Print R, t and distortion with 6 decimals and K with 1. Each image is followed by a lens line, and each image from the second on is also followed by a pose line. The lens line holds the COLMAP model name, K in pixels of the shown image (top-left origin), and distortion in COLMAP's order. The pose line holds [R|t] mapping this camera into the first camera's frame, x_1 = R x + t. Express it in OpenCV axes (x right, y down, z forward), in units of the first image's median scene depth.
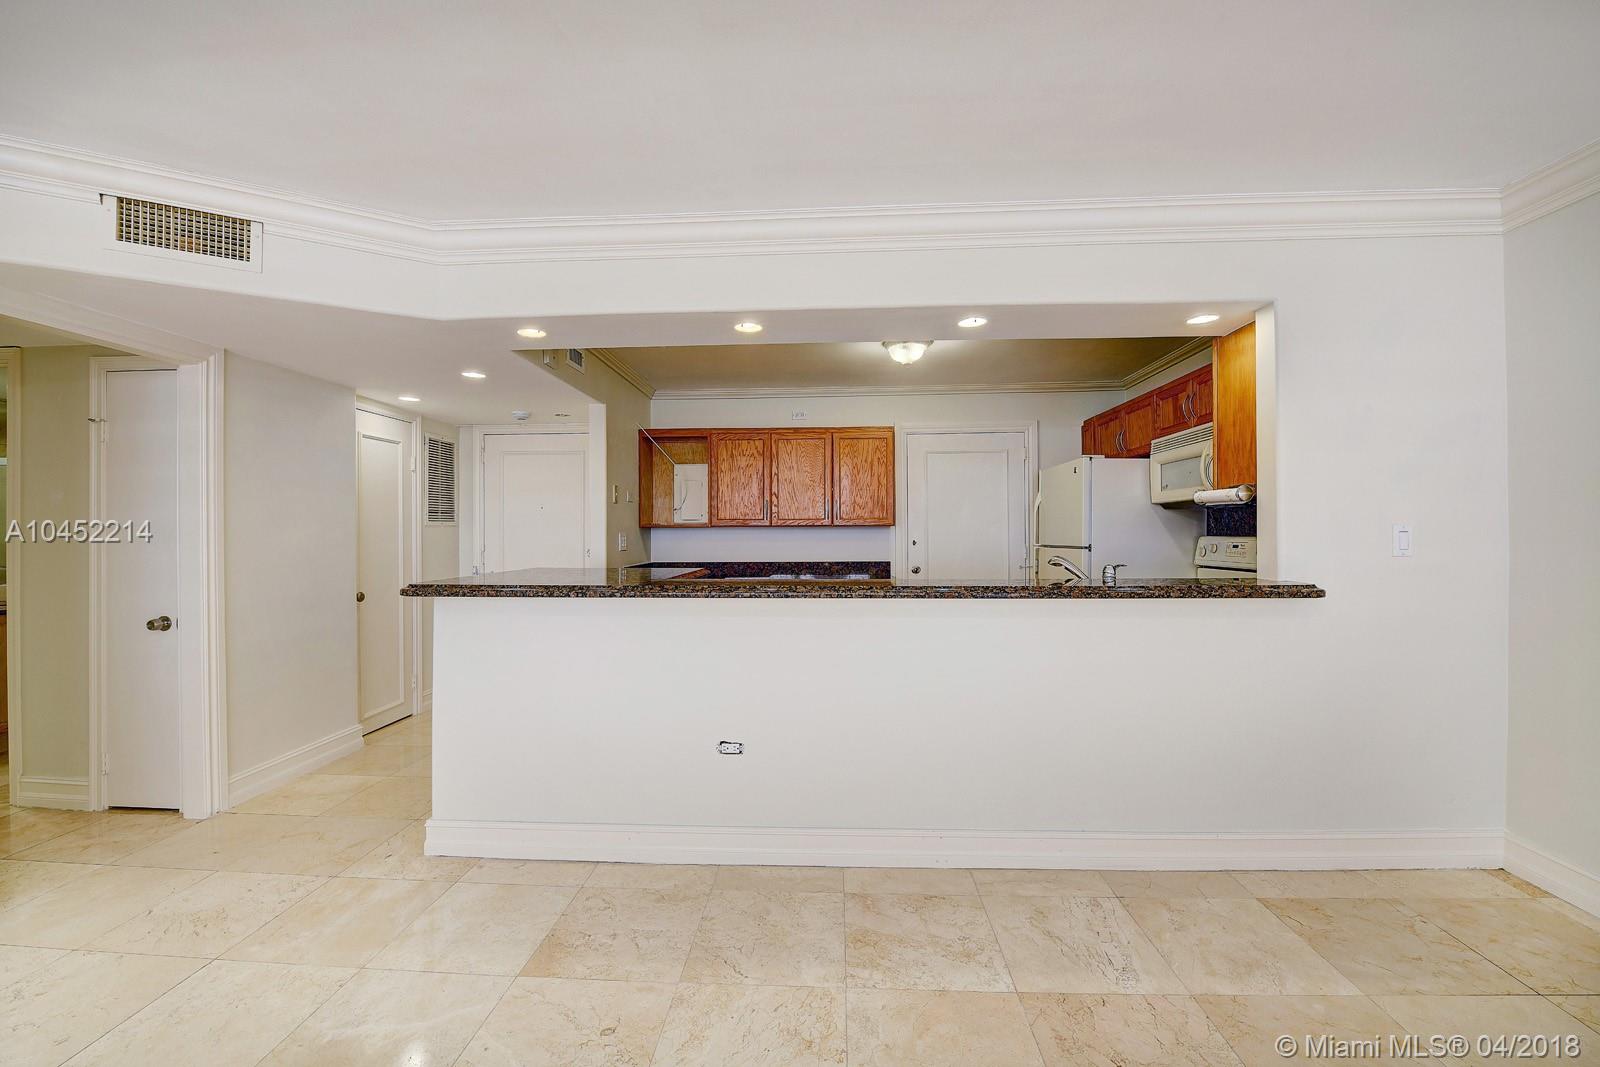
lens RADIAL K [[638.6, 0, 802.5], [0, 638.6, 530.7], [0, 0, 1]] dist [-0.008273, -0.005615]
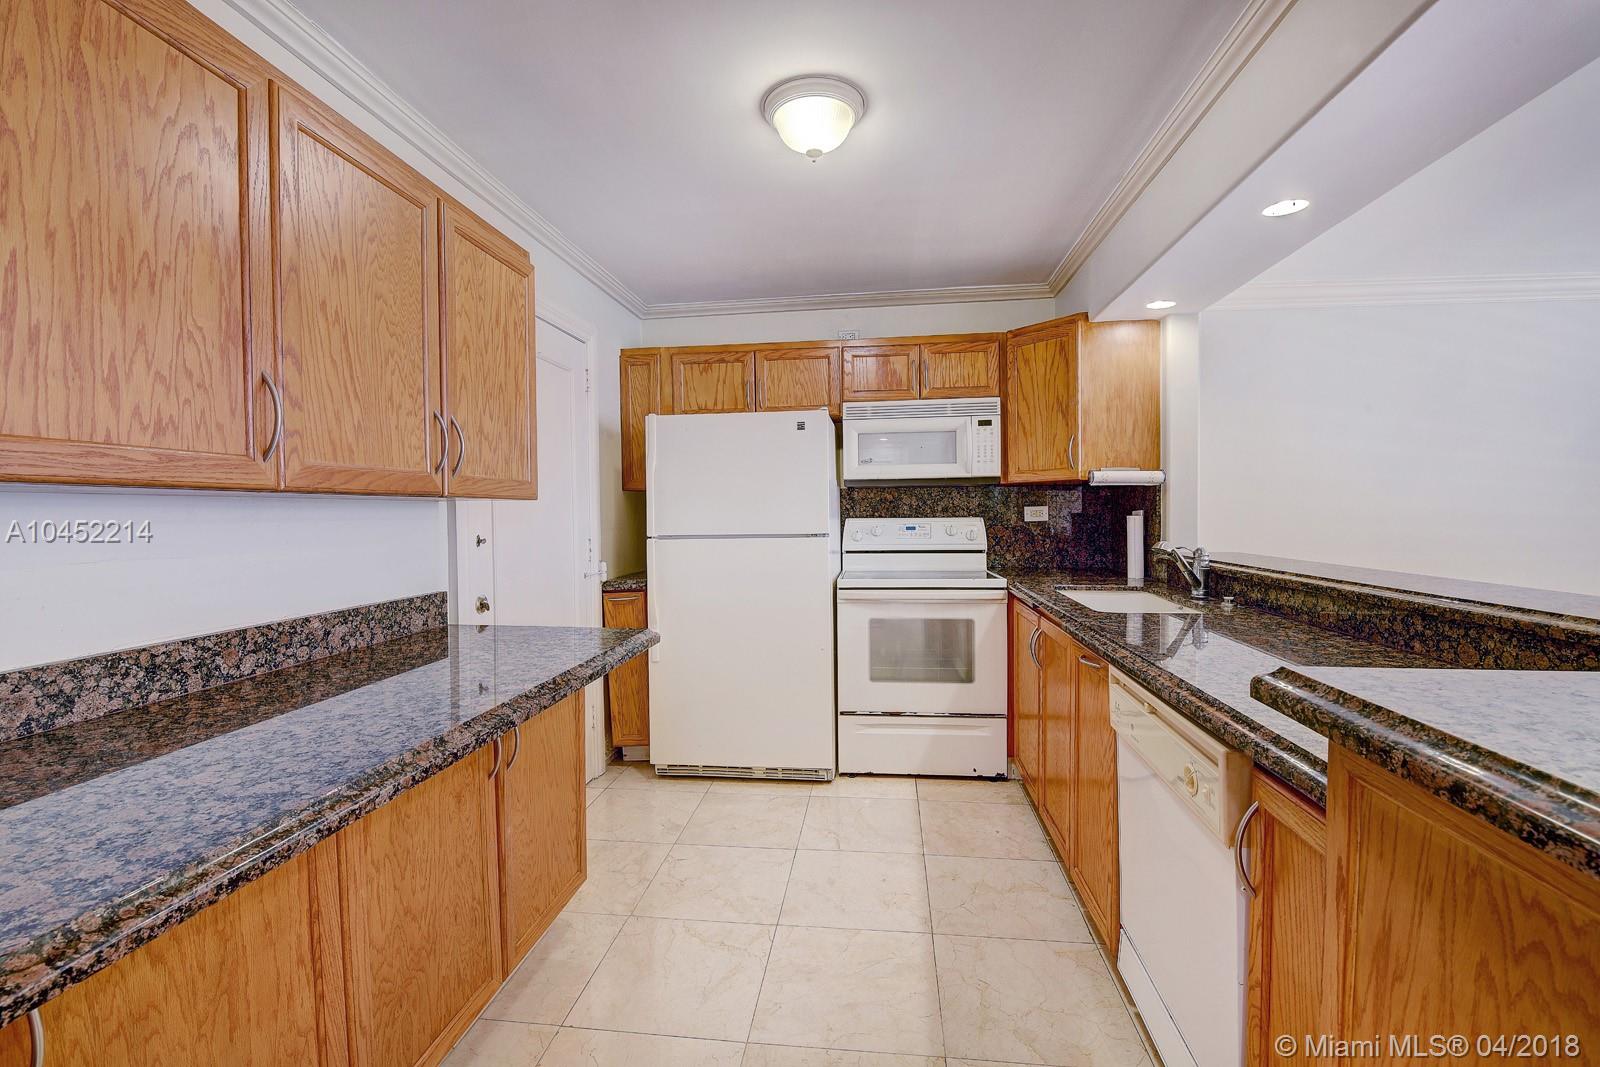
lens RADIAL K [[683.2, 0, 800.0], [0, 683.2, 533.5], [0, 0, 1]] dist [-0.014839, 0.000005]
pose [[0.081072, -0.026473, 0.996357, -0.280854], [0.005978, 0.999642, 0.026074, 0.003560], [-0.996690, 0.003842, 0.081201, 0.804223]]
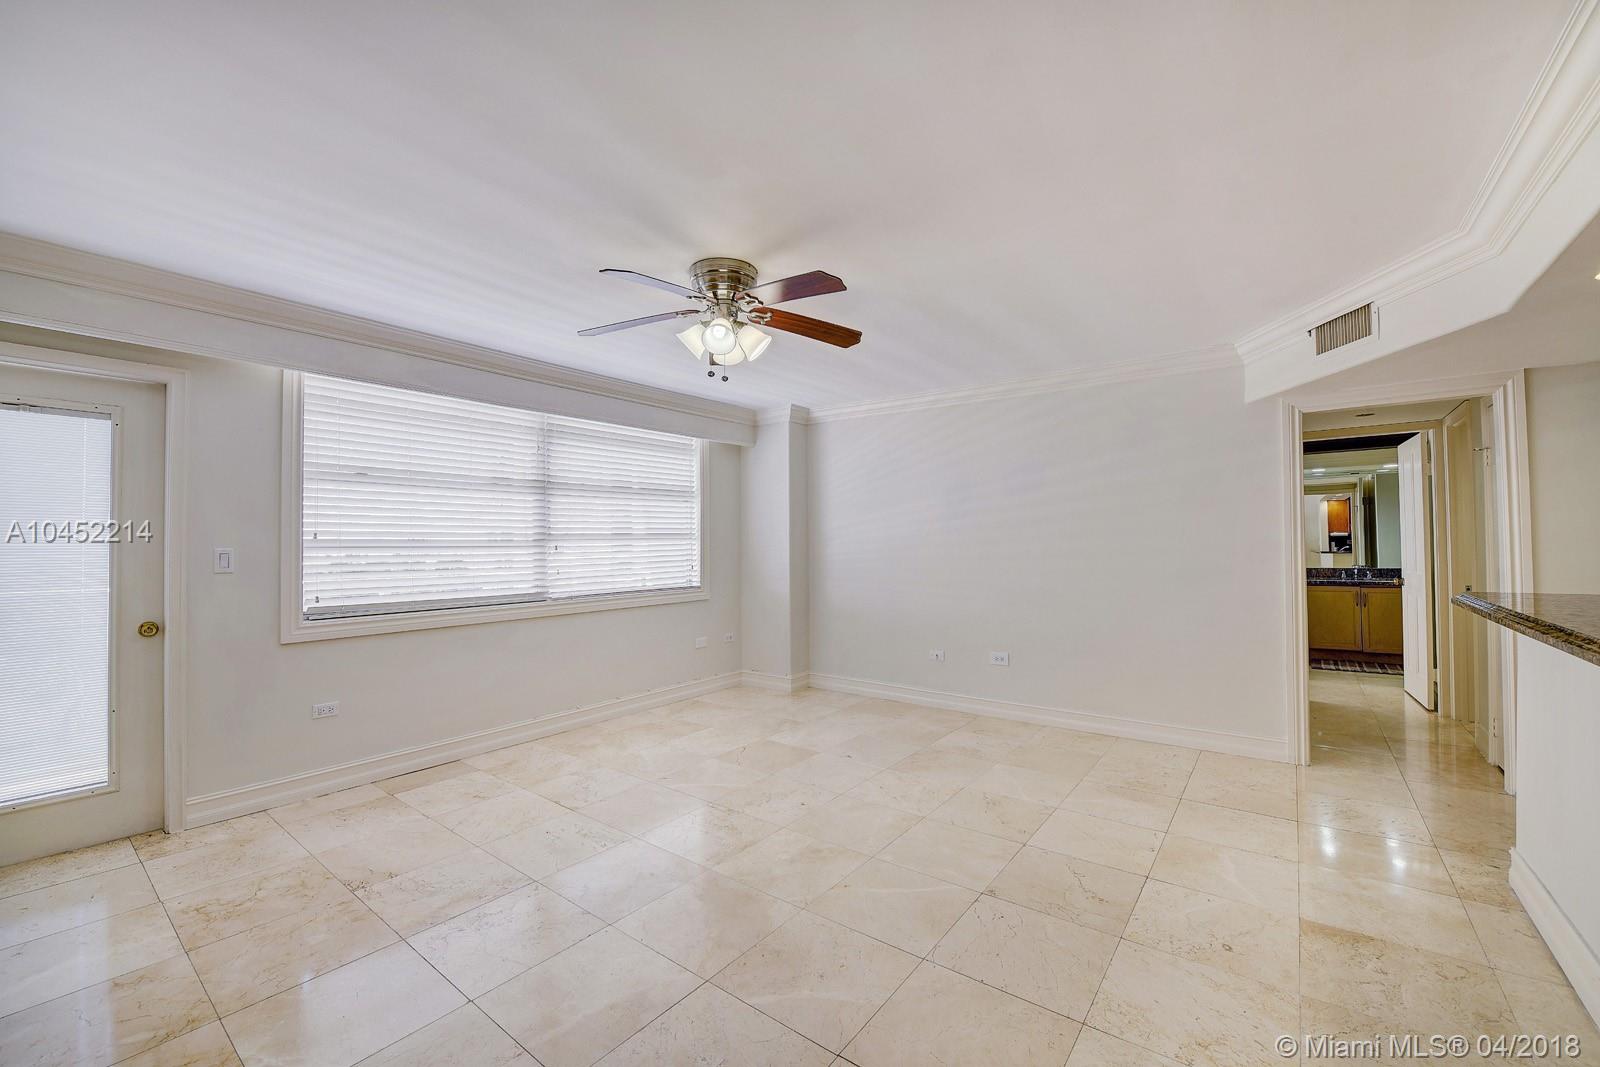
lens RADIAL K [[642.1, 0, 800.0], [0, 642.1, 533.5], [0, 0, 1]] dist [-0.011473, -0.000177]
pose [[-0.566826, -0.005512, -0.823819, 0.403444], [0.015188, 0.999738, -0.017140, -0.004041], [0.823698, -0.022227, -0.566593, 0.347786]]
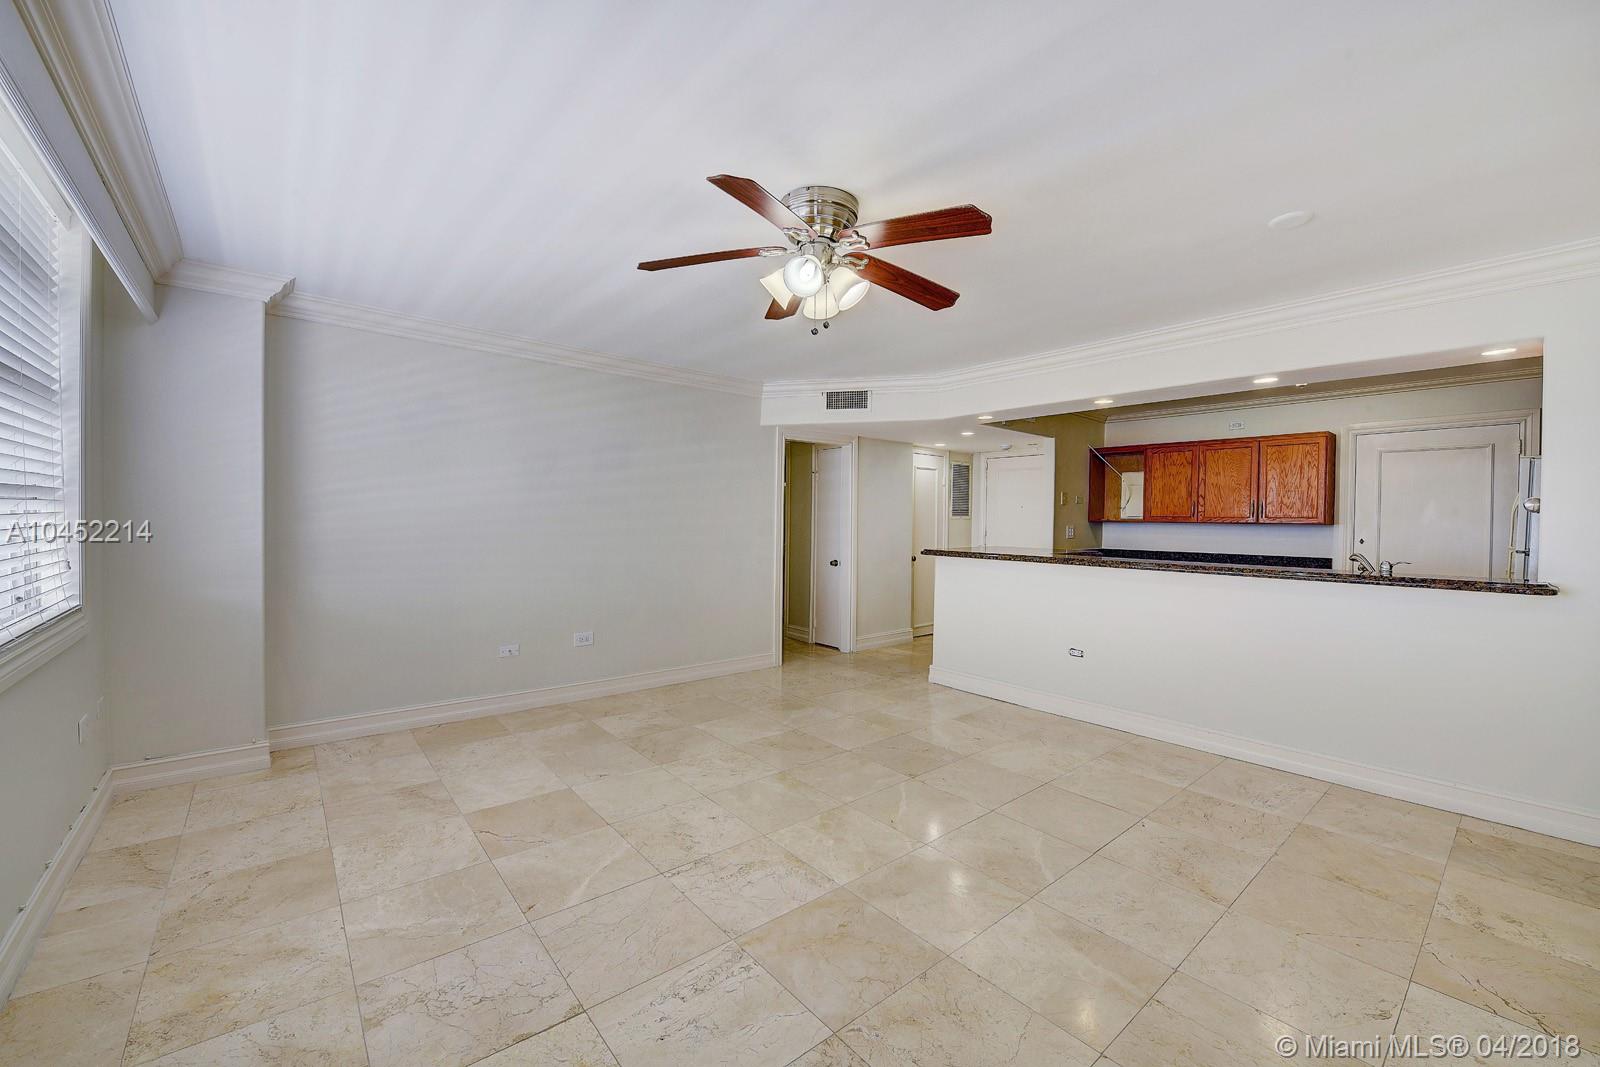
lens RADIAL K [[638.6, 0, 802.5], [0, 638.6, 530.7], [0, 0, 1]] dist [-0.008273, -0.005615]
pose [[0.681428, 0.026795, -0.731395, 0.327002], [-0.012672, 0.999612, 0.024816, -0.012579], [0.731775, -0.007642, 0.681503, -0.369135]]
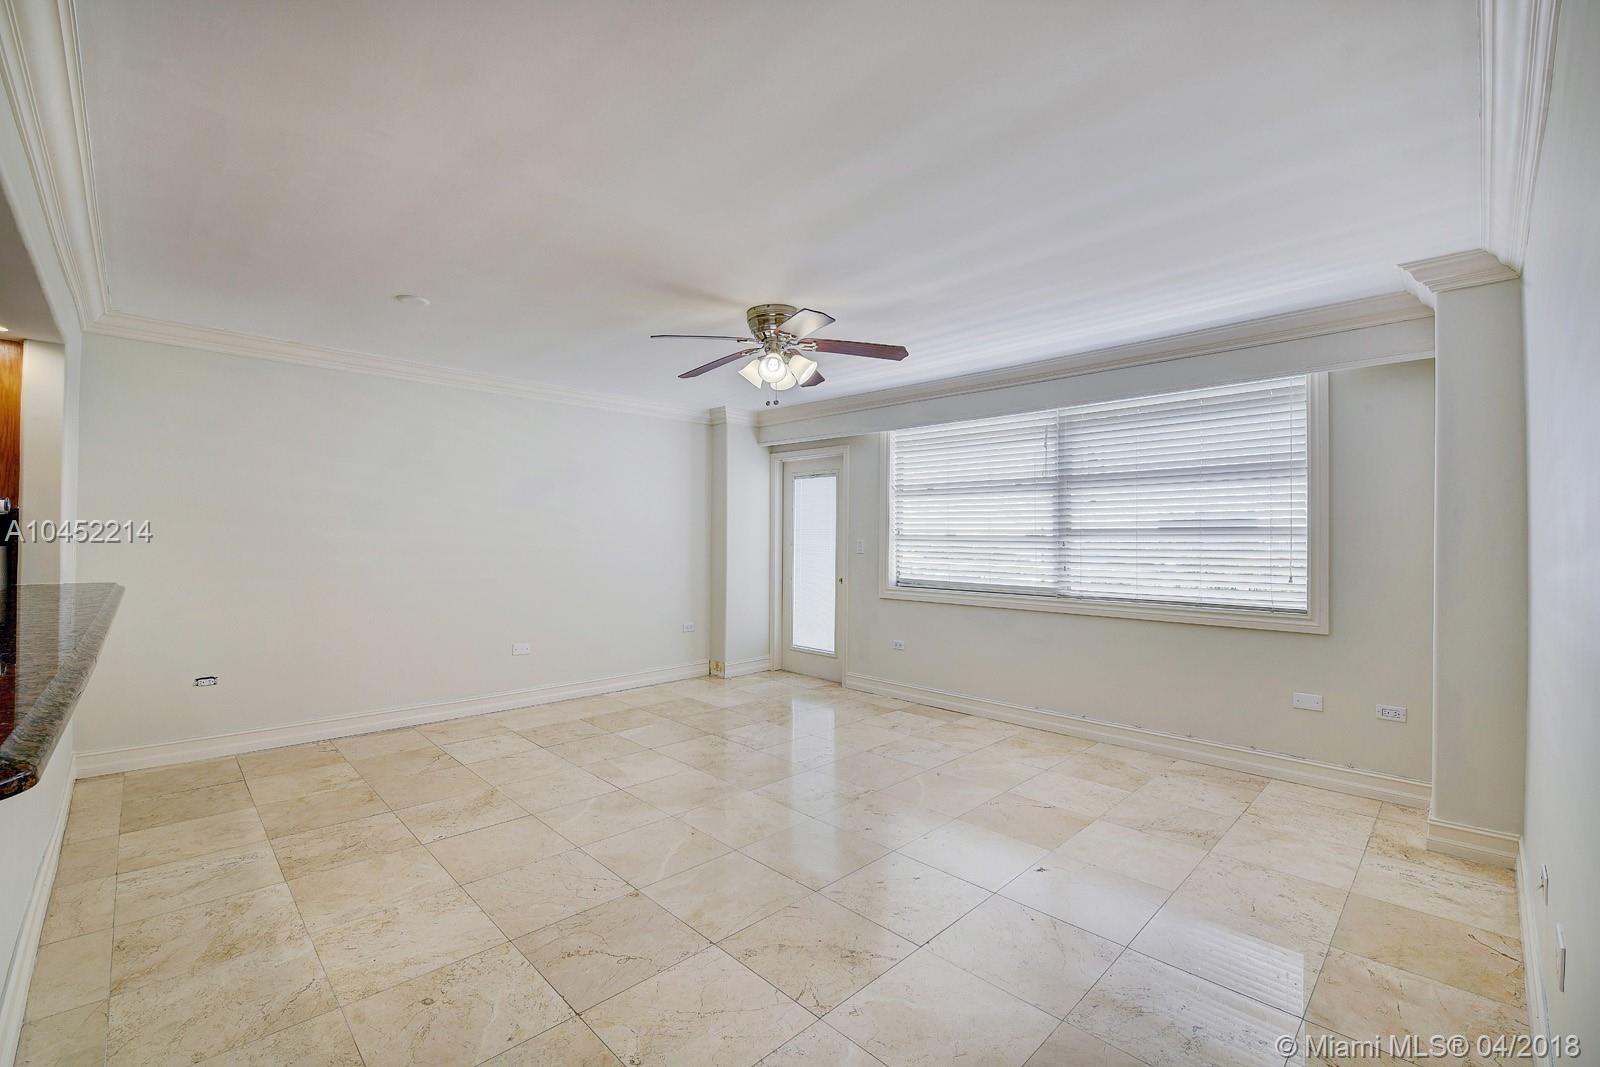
lens RADIAL K [[669.5, 0, 800.0], [0, 669.5, 533.5], [0, 0, 1]] dist [-0.017778, -0.000710]
pose [[-0.739842, 0.002230, 0.672777, -0.524181], [-0.008211, 0.999890, -0.012343, -0.004920], [-0.672730, -0.014656, -0.739743, 0.479004]]
